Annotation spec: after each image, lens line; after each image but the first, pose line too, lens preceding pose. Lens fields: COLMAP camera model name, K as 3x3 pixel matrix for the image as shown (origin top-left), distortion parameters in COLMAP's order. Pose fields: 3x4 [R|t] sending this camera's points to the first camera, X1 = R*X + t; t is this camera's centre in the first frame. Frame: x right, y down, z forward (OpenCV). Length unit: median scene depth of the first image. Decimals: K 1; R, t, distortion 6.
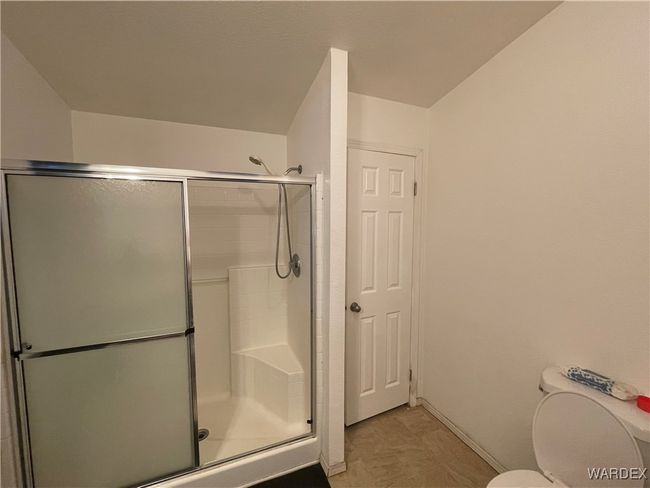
lens RADIAL K [[268.4, 0, 325.0], [0, 268.4, 244.0], [0, 0, 1]] dist [-0.002993, -0.000882]
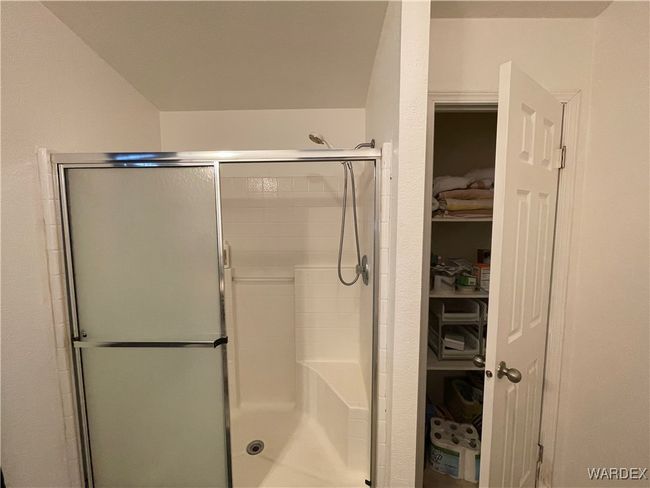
lens RADIAL K [[268.4, 0, 325.0], [0, 268.4, 244.0], [0, 0, 1]] dist [-0.002993, -0.000882]
pose [[0.920258, 0.033076, -0.389913, 0.088036], [-0.027825, 0.999430, 0.019108, -0.007853], [0.390323, -0.006735, 0.920654, 0.242602]]
